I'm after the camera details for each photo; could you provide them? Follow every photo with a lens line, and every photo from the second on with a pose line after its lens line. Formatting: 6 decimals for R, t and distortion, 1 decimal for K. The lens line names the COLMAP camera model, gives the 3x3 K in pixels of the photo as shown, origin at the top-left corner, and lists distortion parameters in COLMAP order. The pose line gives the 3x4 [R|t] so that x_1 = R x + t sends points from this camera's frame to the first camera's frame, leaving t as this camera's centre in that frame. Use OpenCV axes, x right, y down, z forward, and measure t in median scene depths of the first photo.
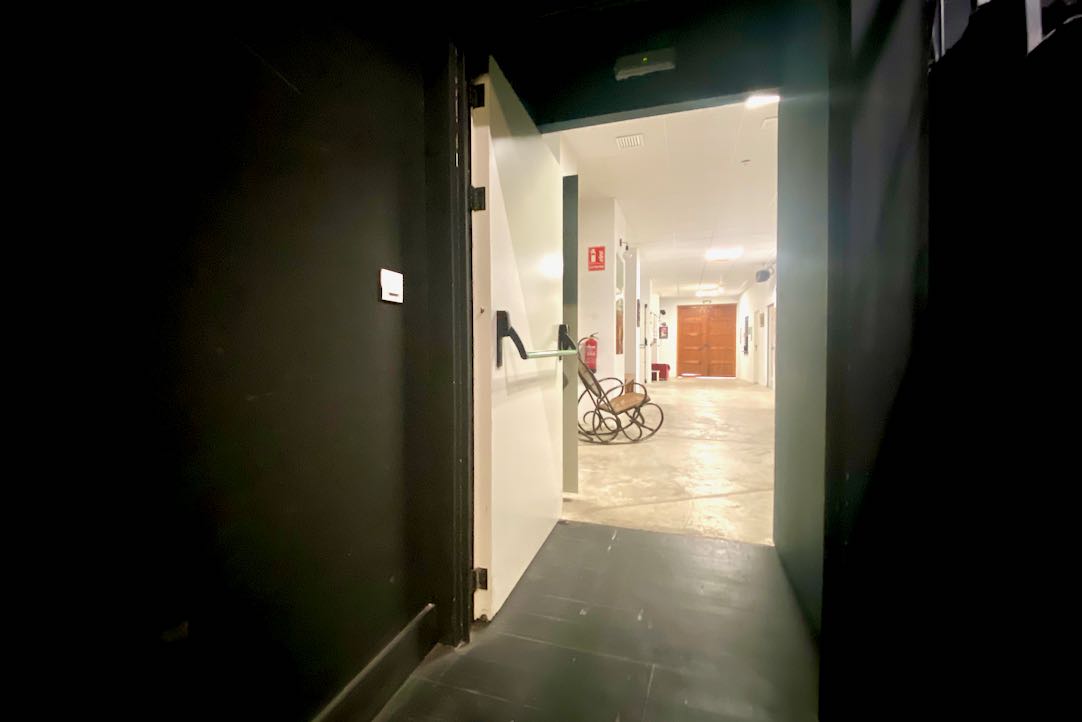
lens RADIAL K [[424.3, 0, 541.0], [0, 424.3, 361.0], [0, 0, 1]] dist [0.015423, -0.013913]
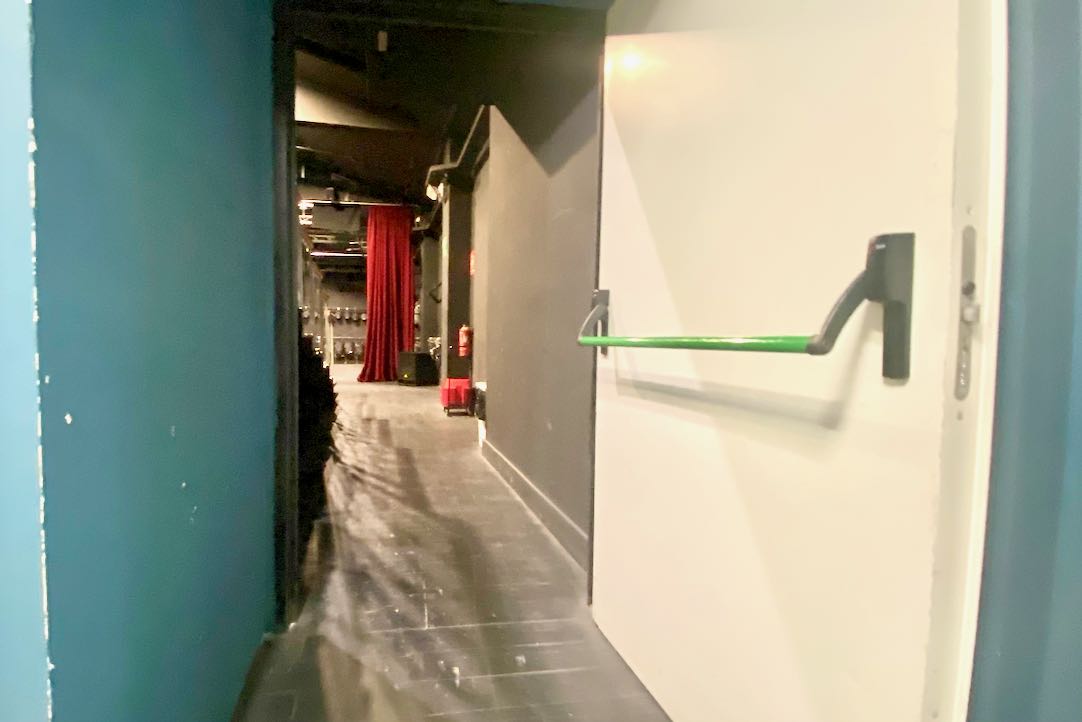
lens RADIAL K [[424.3, 0, 541.0], [0, 424.3, 361.0], [0, 0, 1]] dist [0.015423, -0.013913]
pose [[-0.787226, 0.041908, -0.615239, 0.564052], [-0.010194, 0.996667, 0.080933, -0.044843], [0.616580, 0.069984, -0.784175, 1.658176]]
